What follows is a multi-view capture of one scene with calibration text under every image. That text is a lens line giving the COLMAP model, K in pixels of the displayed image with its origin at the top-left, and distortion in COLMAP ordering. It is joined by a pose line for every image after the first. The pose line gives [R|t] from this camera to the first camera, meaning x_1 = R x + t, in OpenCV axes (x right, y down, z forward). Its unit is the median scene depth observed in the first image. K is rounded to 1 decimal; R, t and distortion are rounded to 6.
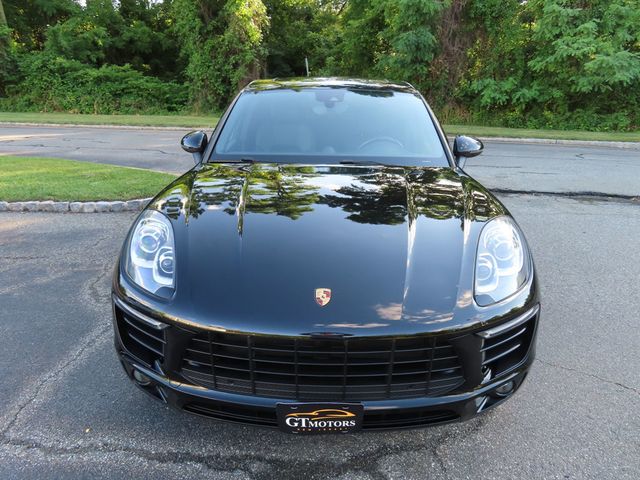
lens RADIAL K [[452.4, 0, 319.3], [0, 452.4, 235.5], [0, 0, 1]] dist [-0.014177, 0.009106]
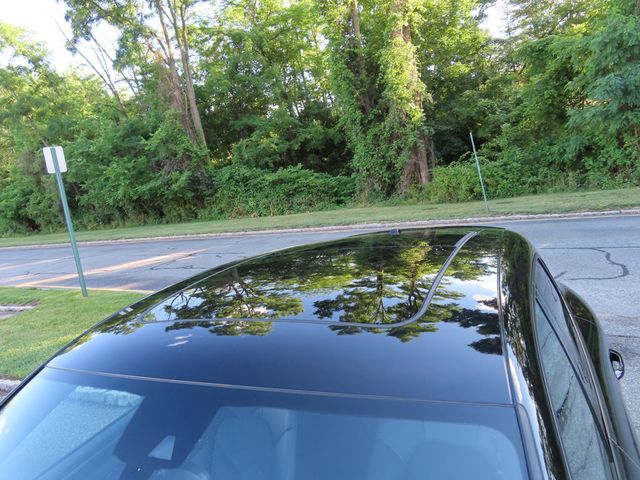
lens RADIAL K [[452.4, 0, 319.9], [0, 452.4, 238.8], [0, 0, 1]] dist [-0.014177, 0.009106]
pose [[0.907499, -0.082658, -0.411842, 0.036967], [0.021350, 0.988257, -0.151299, -0.060070], [0.419512, 0.128511, 0.898607, 0.120405]]
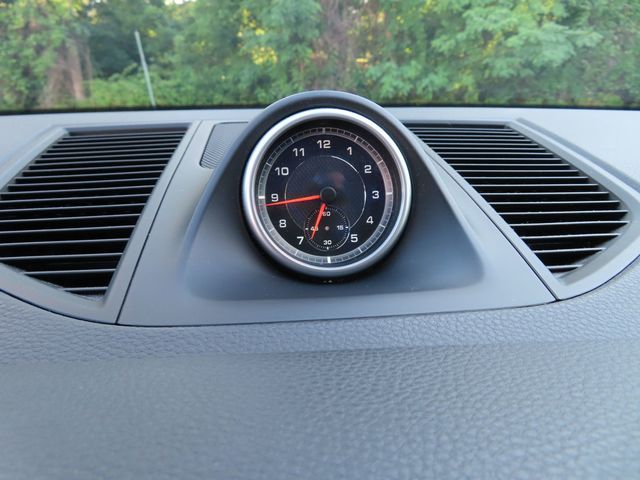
lens RADIAL K [[452.4, 0, 318.2], [0, 452.4, 238.3], [0, 0, 1]] dist [-0.014177, 0.009106]
pose [[0.962069, -0.100286, 0.253706, 0.022990], [0.100533, 0.994861, 0.012026, -0.055230], [-0.253608, 0.013936, 0.967207, 0.234828]]
